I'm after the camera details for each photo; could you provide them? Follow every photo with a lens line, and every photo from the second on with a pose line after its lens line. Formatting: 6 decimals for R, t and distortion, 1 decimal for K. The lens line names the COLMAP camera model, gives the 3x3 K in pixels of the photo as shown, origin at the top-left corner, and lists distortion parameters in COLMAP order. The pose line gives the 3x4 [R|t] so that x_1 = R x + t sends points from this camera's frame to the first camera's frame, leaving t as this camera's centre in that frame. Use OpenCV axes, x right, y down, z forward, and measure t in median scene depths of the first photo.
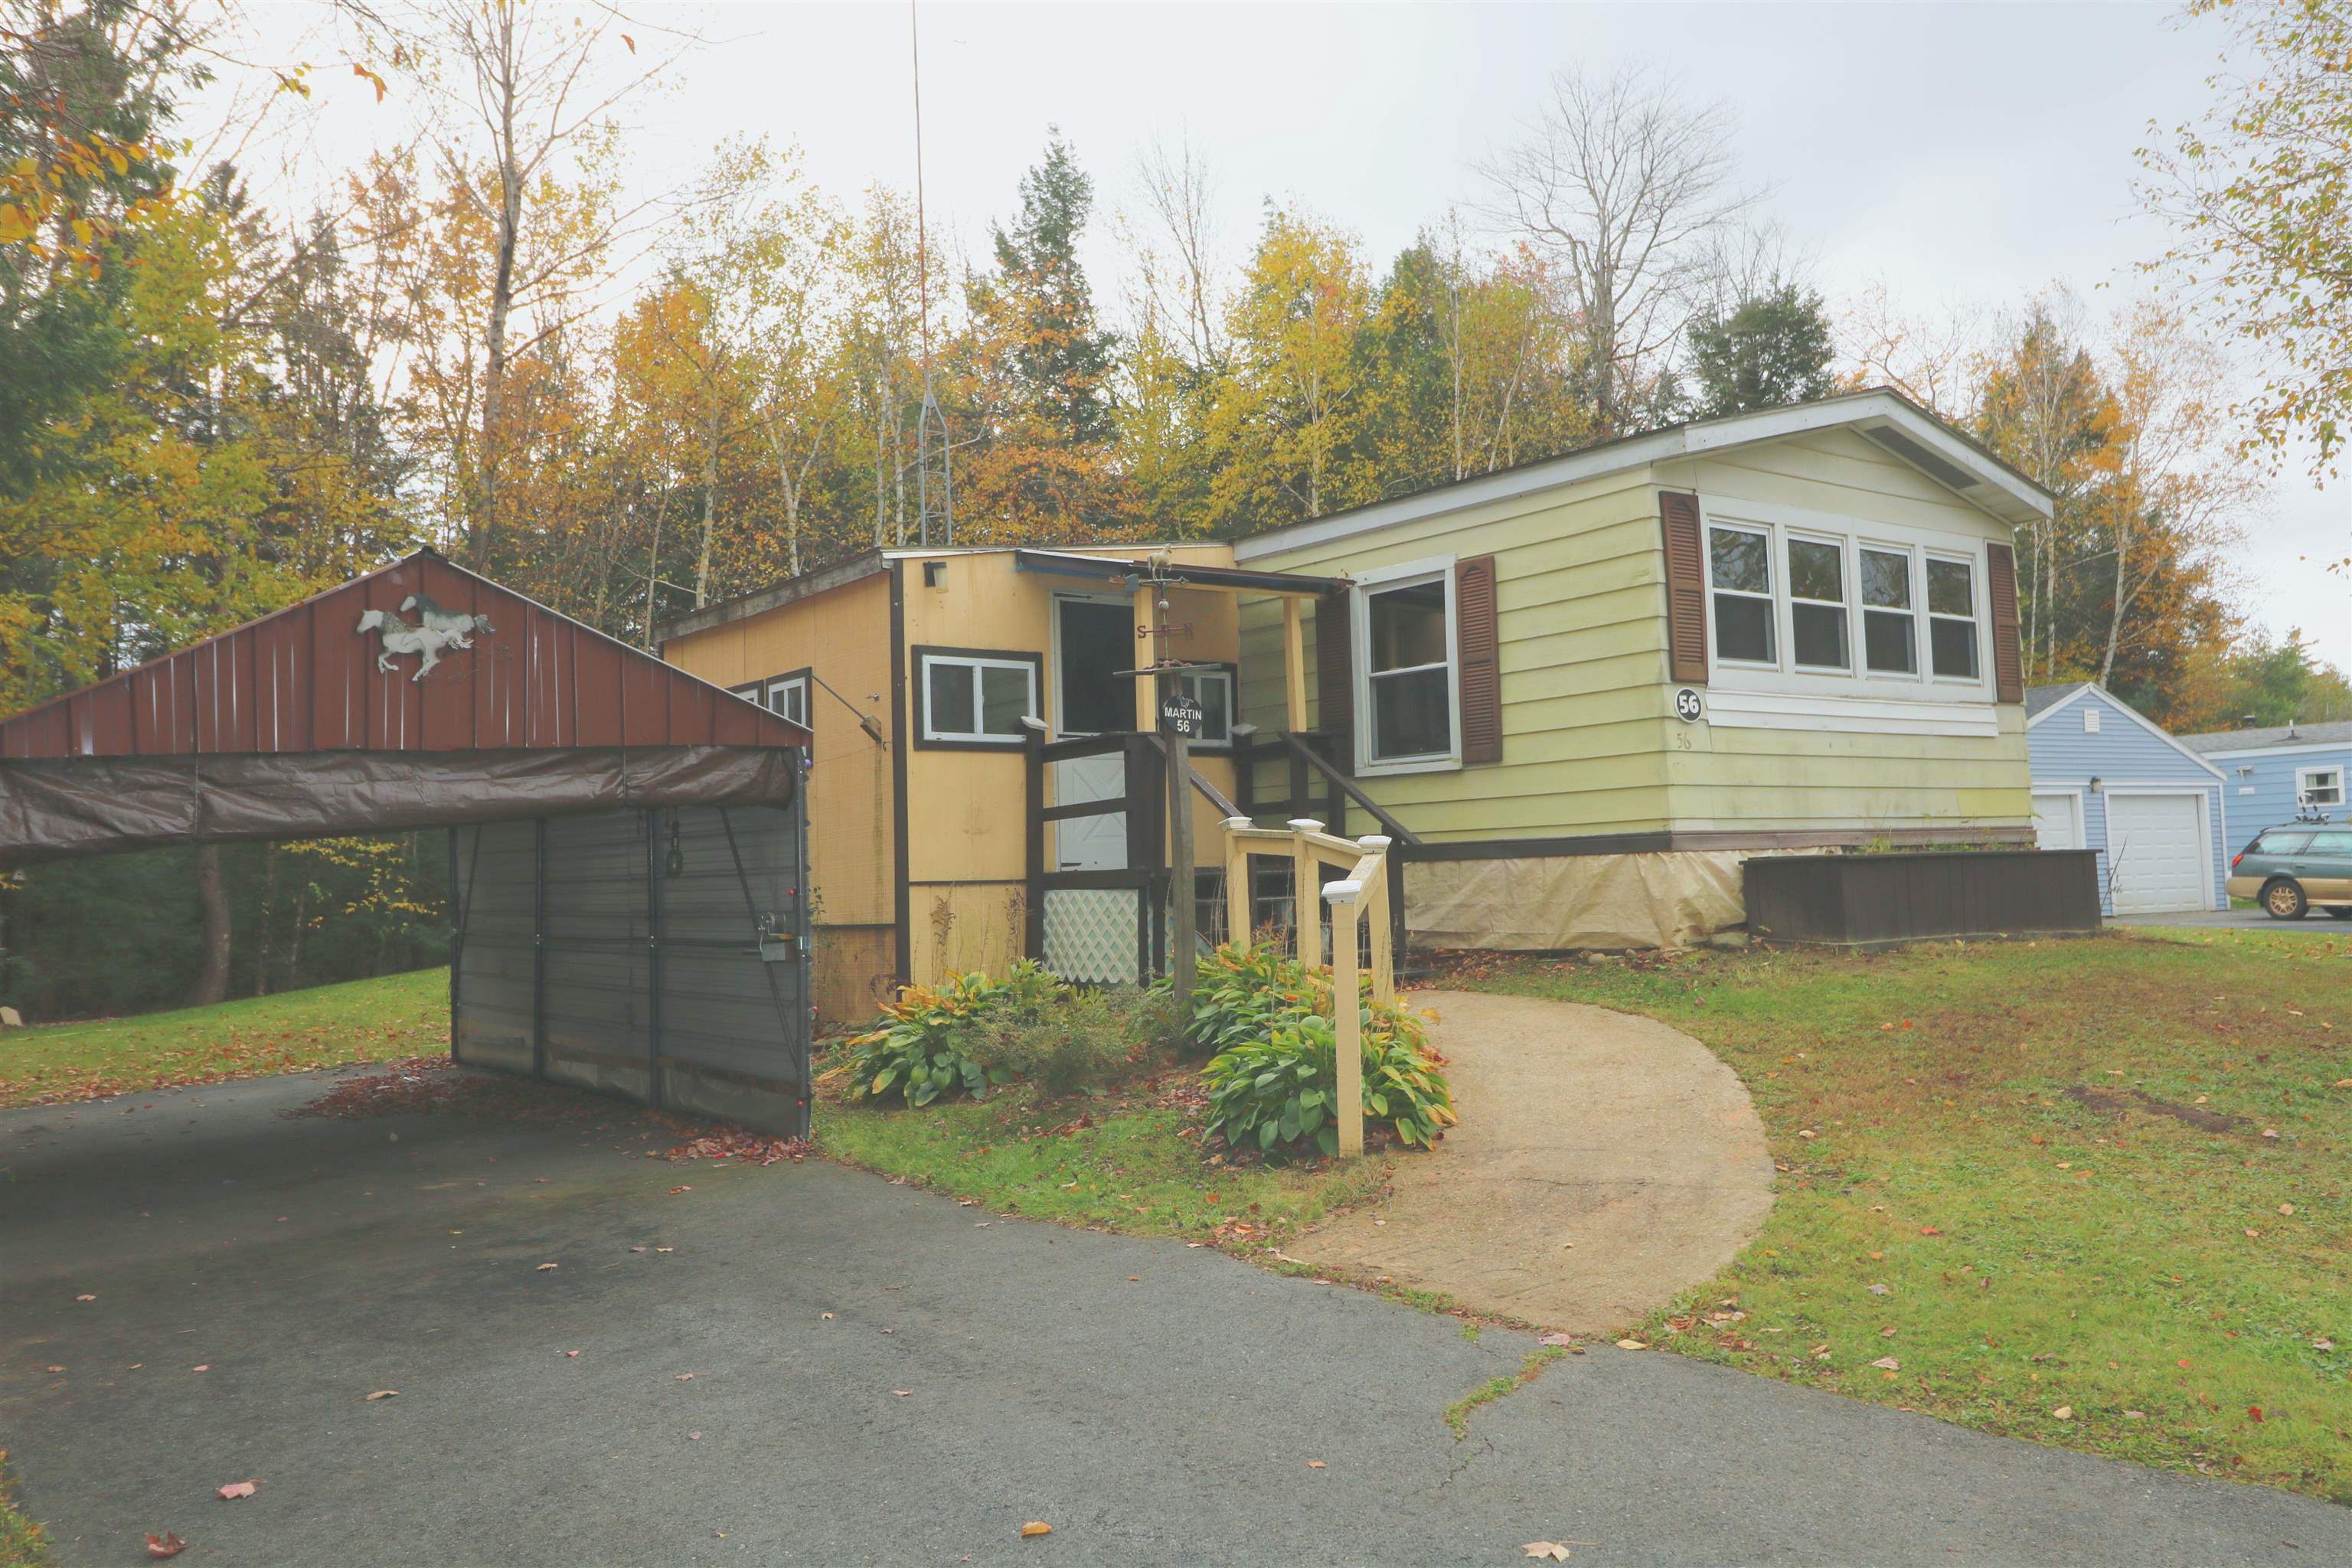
lens RADIAL K [[1850.3, 0, 1174.0], [0, 1850.3, 767.6], [0, 0, 1]] dist [0.012939, -0.004864]
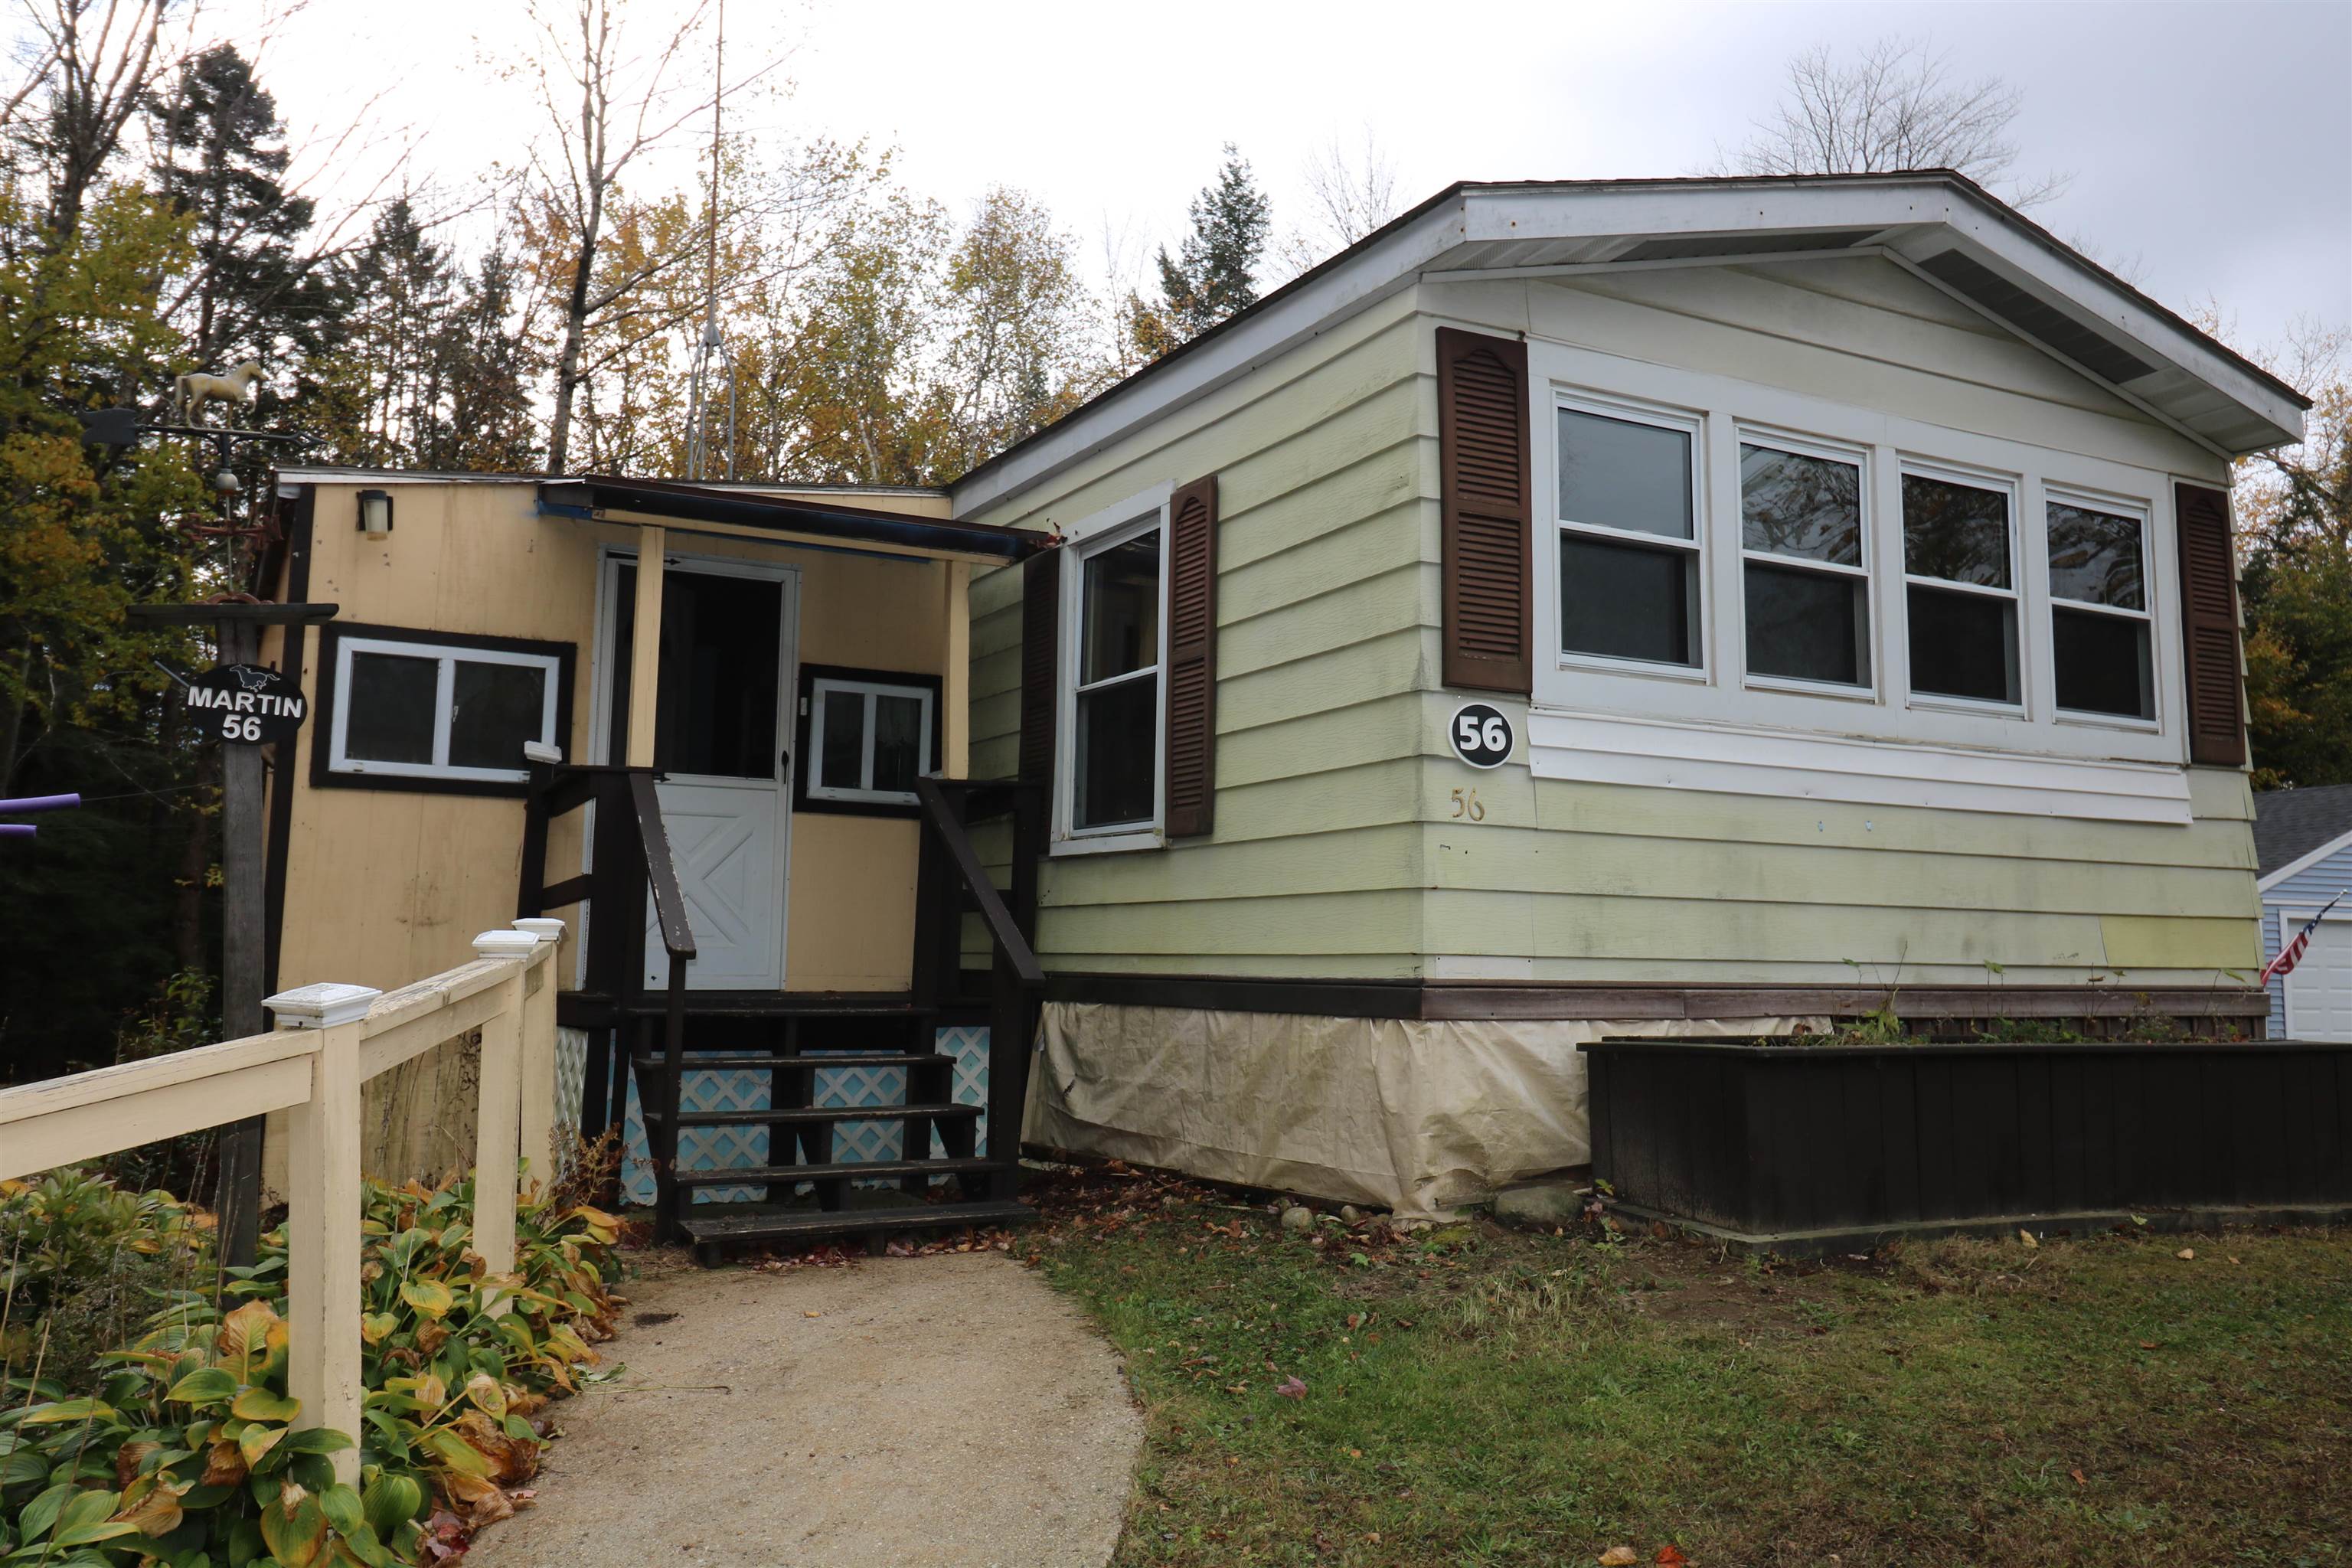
lens RADIAL K [[1848.5, 0, 1173.3], [0, 1848.5, 746.2], [0, 0, 1]] dist [0.005251, -0.000286]
pose [[0.986331, 0.025711, -0.162760, 0.251646], [-0.034637, 0.998033, -0.052245, -0.000612], [0.161096, 0.057168, 0.985282, 0.433998]]
